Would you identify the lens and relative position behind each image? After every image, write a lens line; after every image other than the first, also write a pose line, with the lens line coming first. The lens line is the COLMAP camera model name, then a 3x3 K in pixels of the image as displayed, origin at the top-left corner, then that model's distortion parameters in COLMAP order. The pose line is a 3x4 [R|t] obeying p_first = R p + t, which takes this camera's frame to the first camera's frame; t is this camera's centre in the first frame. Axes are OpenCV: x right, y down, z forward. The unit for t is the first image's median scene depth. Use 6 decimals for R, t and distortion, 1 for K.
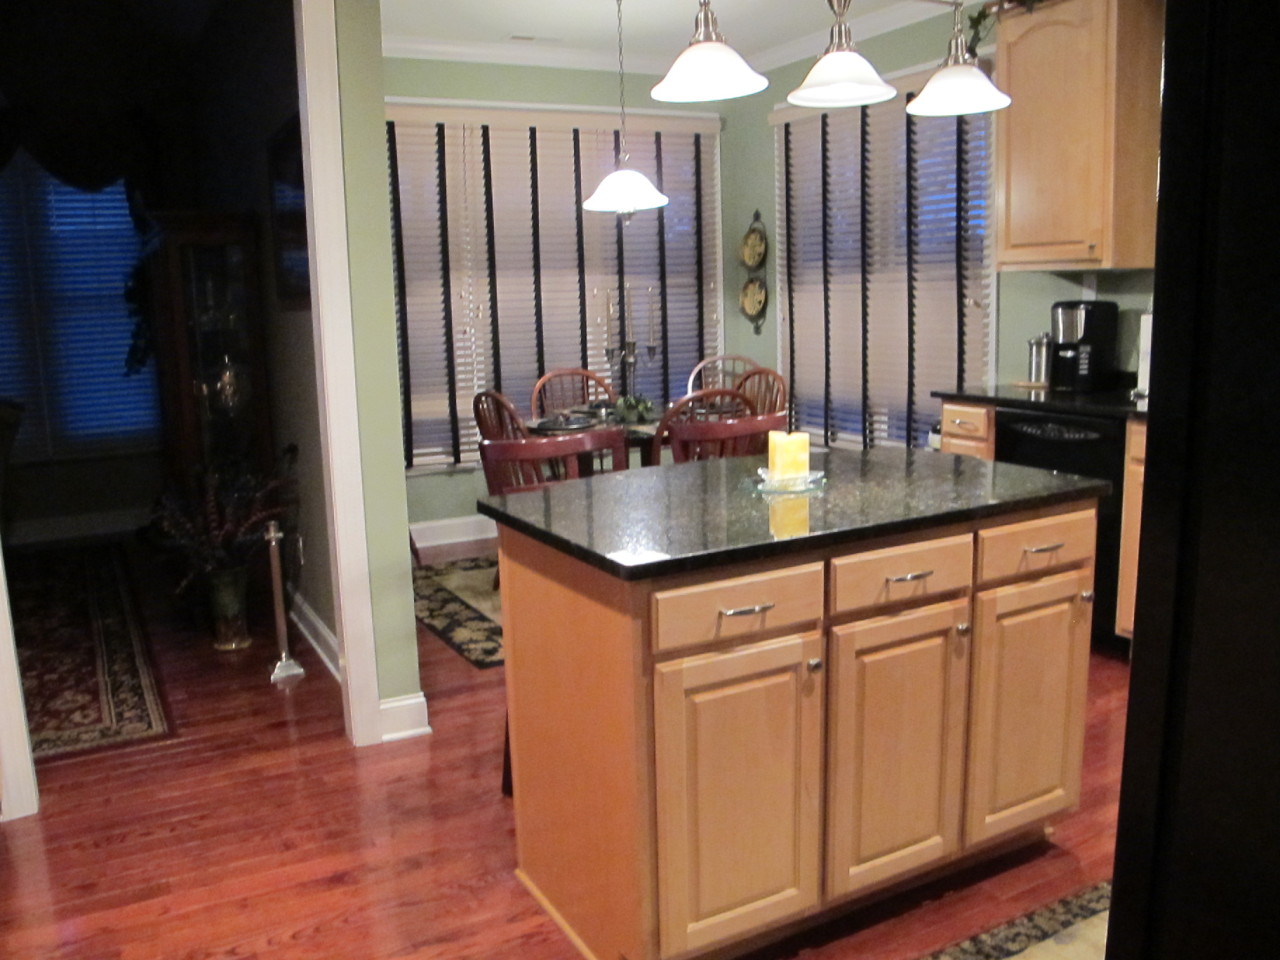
lens RADIAL K [[1079.8, 0, 638.4], [0, 1079.8, 473.8], [0, 0, 1]] dist [-0.131988, 0.037009]
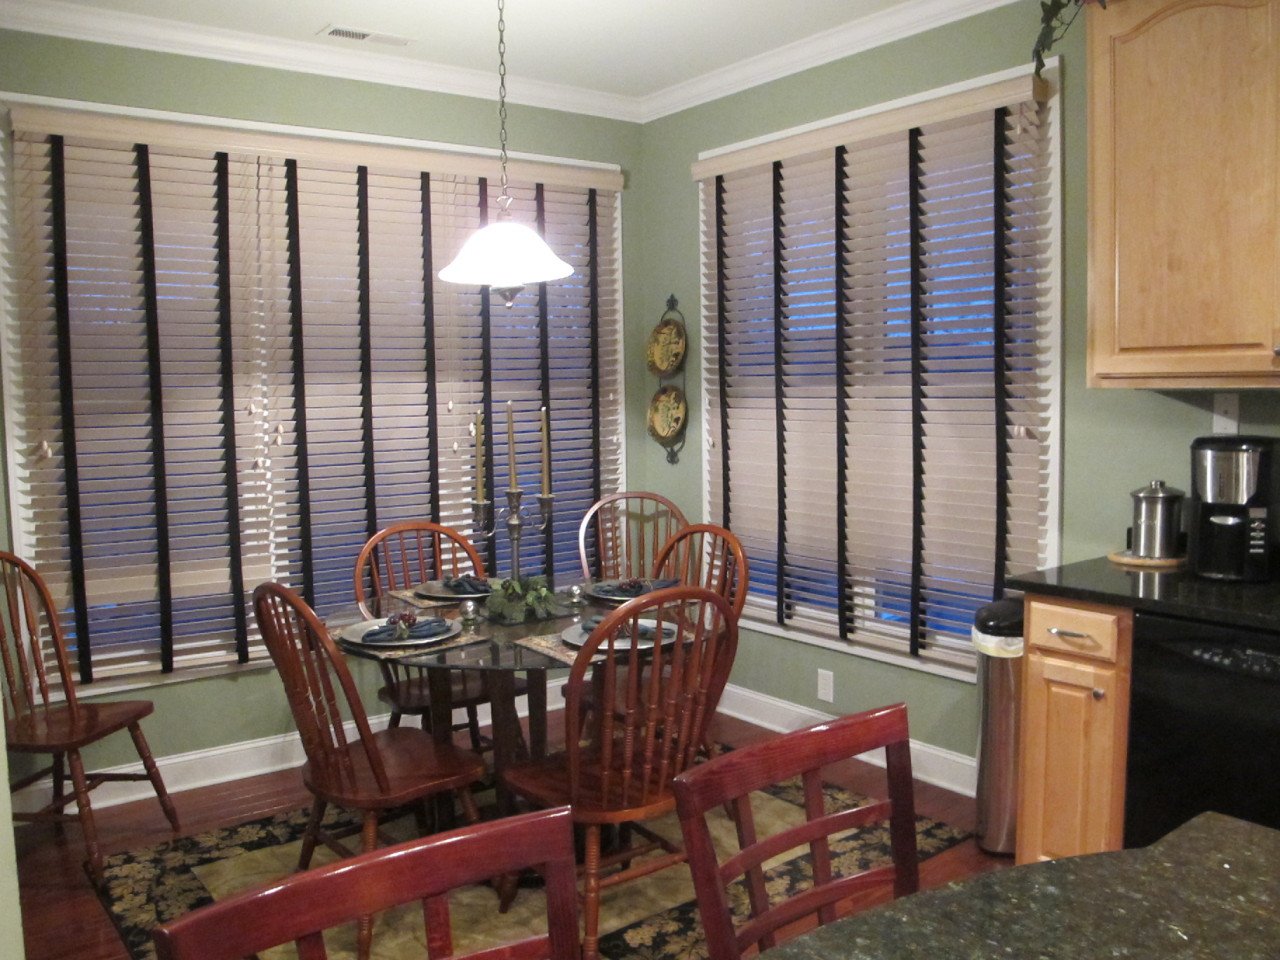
lens RADIAL K [[1079.8, 0, 636.7], [0, 1079.8, 481.9], [0, 0, 1]] dist [-0.131988, 0.037009]
pose [[0.989203, 0.000072, 0.146550, -0.024250], [0.011815, 0.996706, -0.080240, -0.065935], [-0.146073, 0.081106, 0.985944, 0.315783]]
